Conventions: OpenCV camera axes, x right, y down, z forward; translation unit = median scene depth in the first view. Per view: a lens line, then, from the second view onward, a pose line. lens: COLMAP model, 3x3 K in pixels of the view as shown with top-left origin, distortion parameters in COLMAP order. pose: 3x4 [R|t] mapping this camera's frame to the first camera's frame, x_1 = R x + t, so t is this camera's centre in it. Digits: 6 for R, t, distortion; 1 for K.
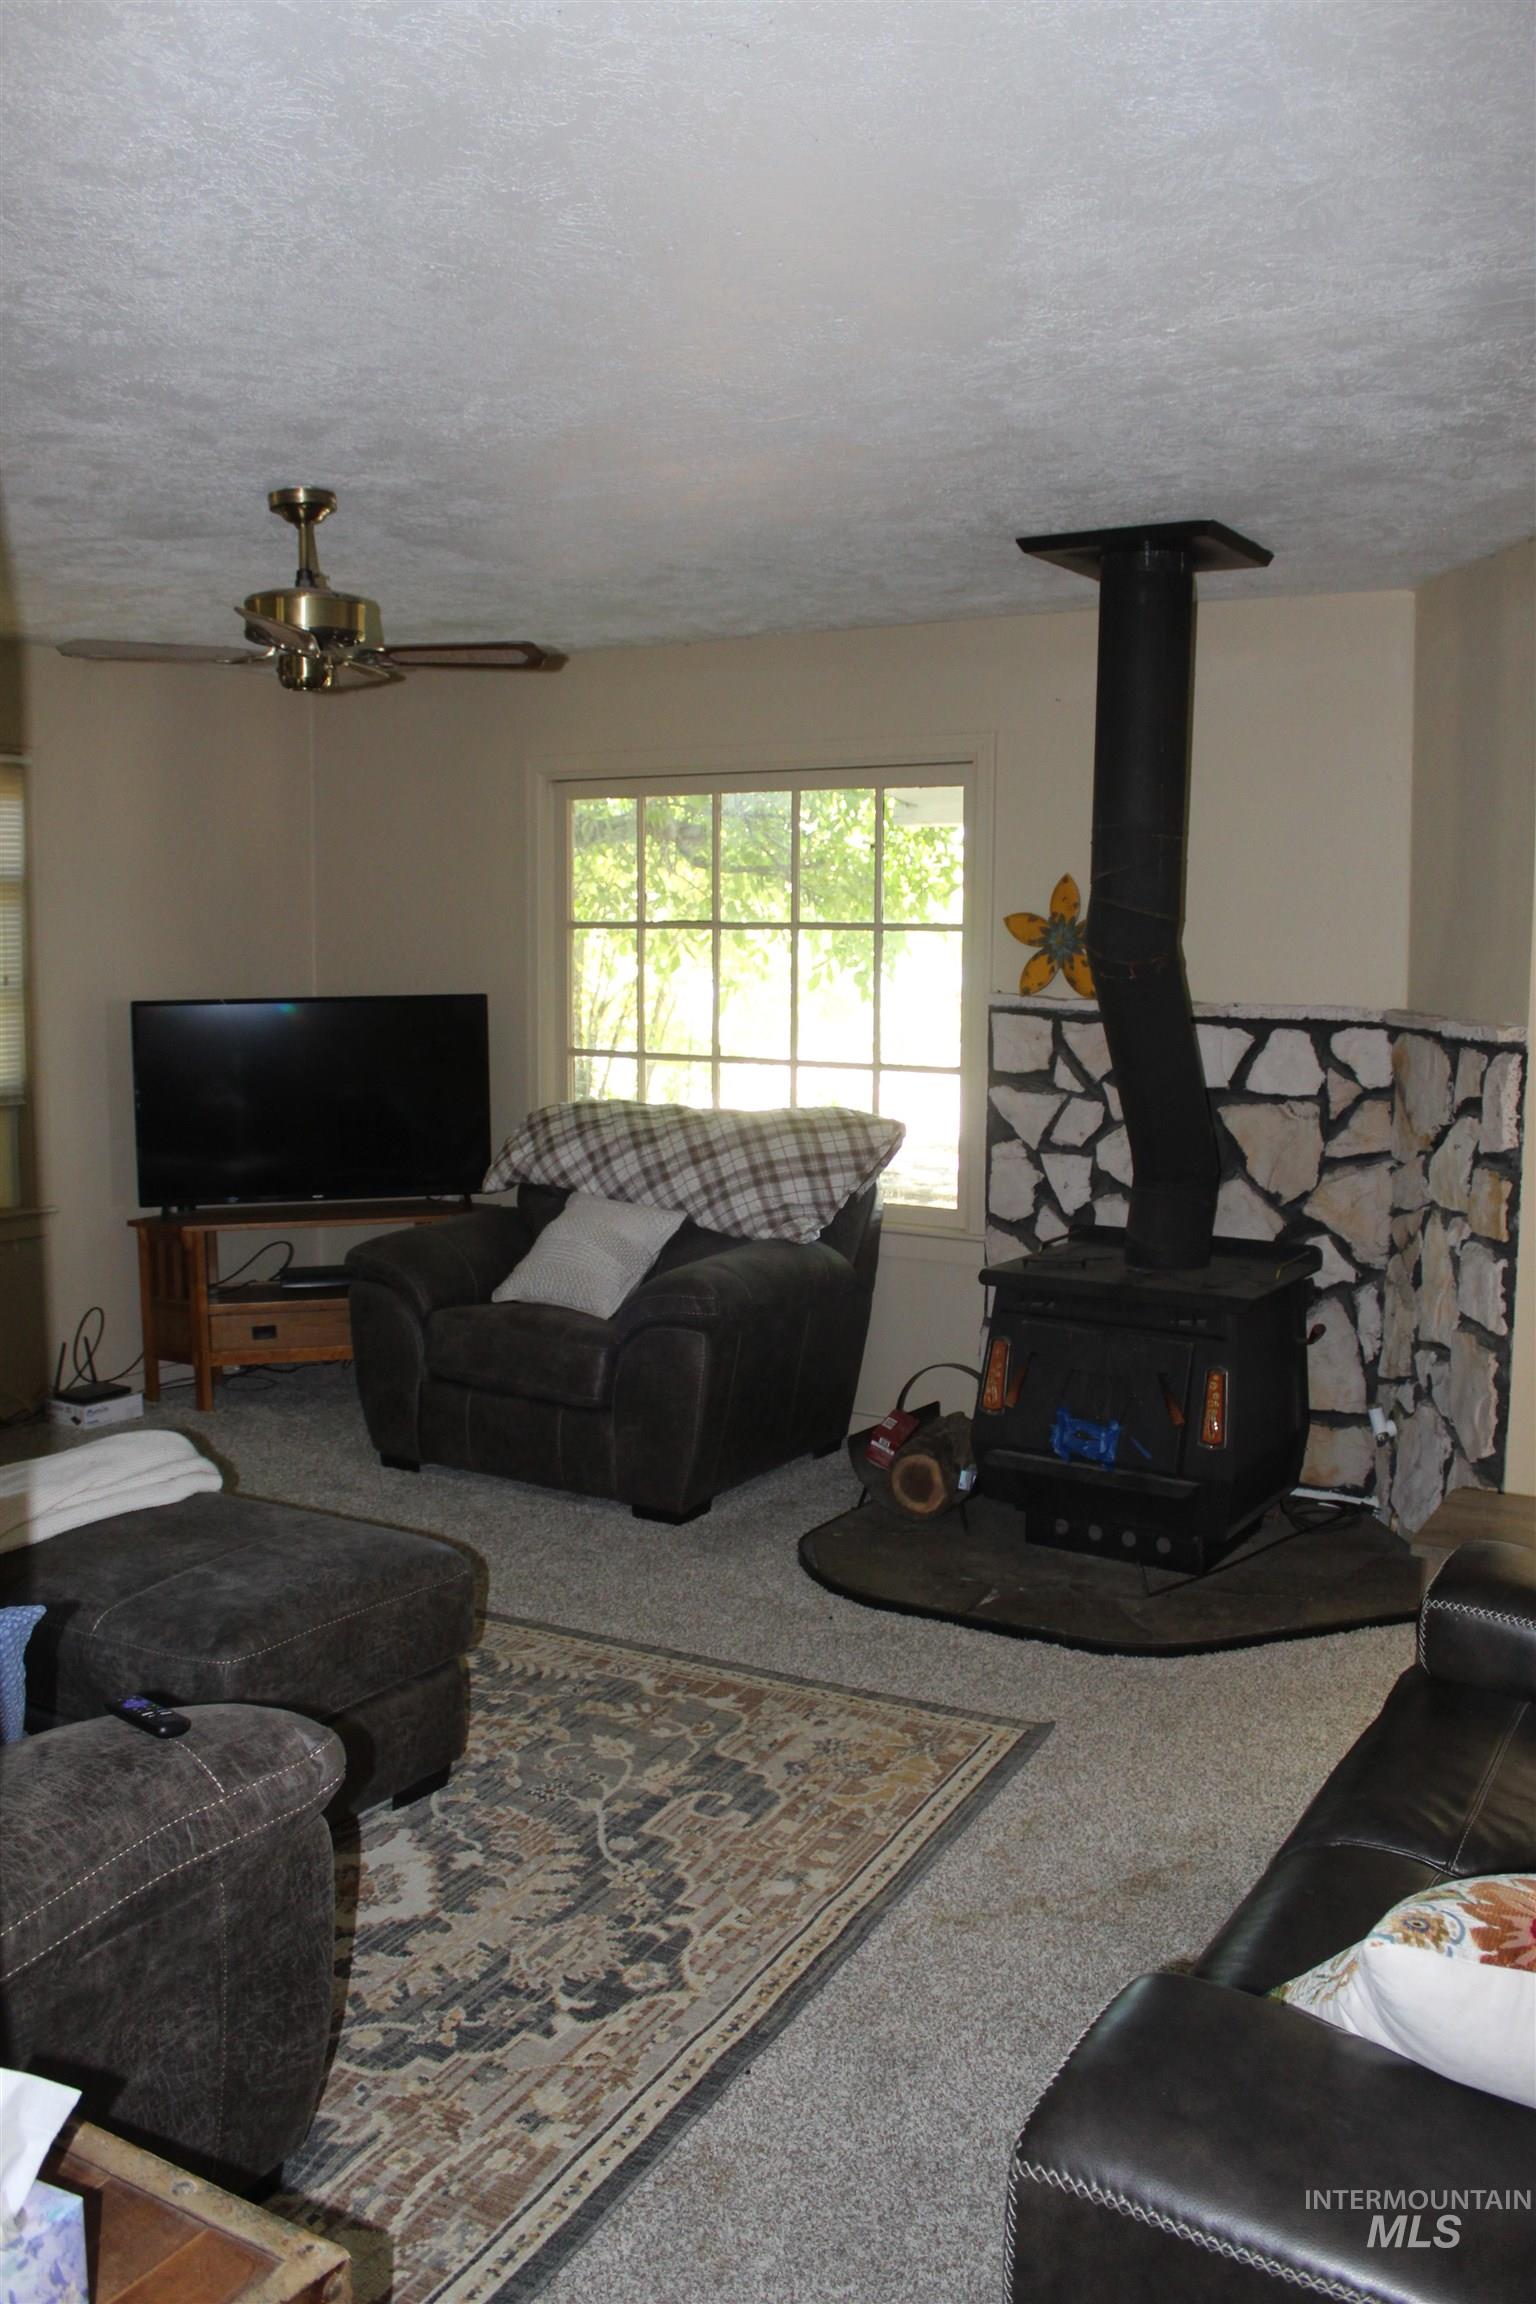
lens RADIAL K [[1817.3, 0, 768.0], [0, 1817.3, 1152.0], [0, 0, 1]] dist [-0.157928, 0.095715]
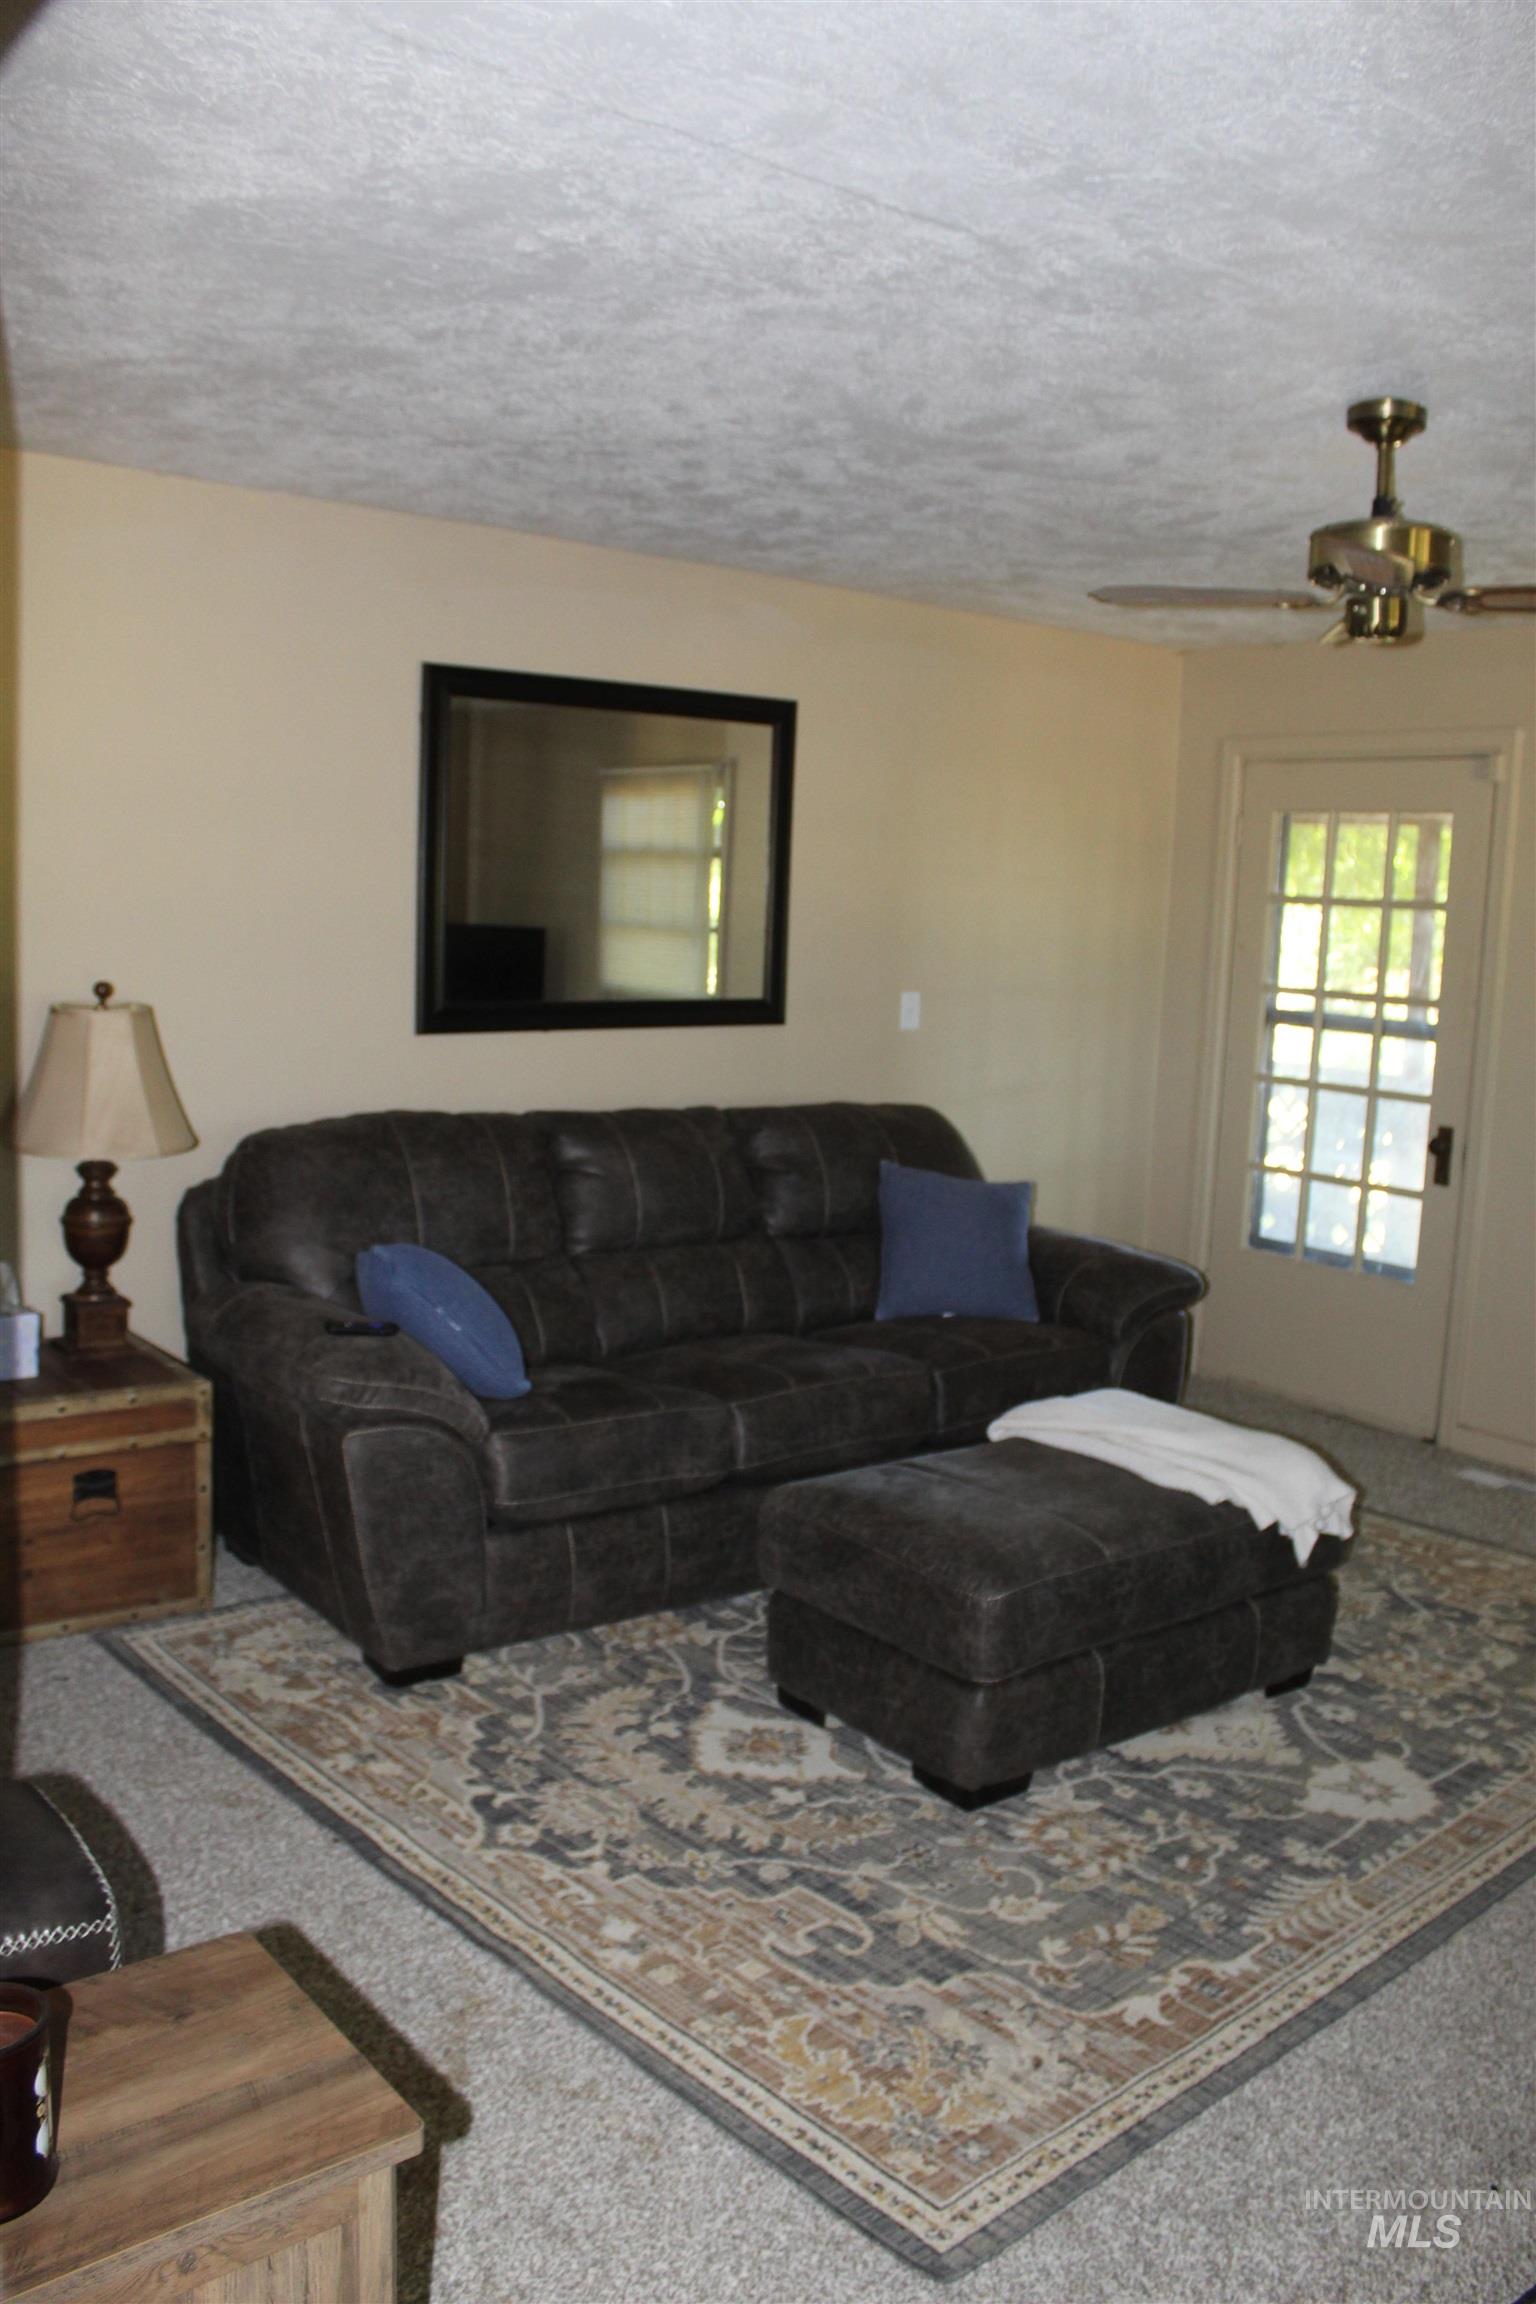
lens RADIAL K [[1817.3, 0, 768.0], [0, 1817.3, 1152.0], [0, 0, 1]] dist [-0.157928, 0.095715]
pose [[-0.308339, 0.088974, -0.947106, 0.714459], [-0.179917, 0.972193, 0.149905, -0.099898], [0.934108, 0.216622, -0.283757, 1.123828]]
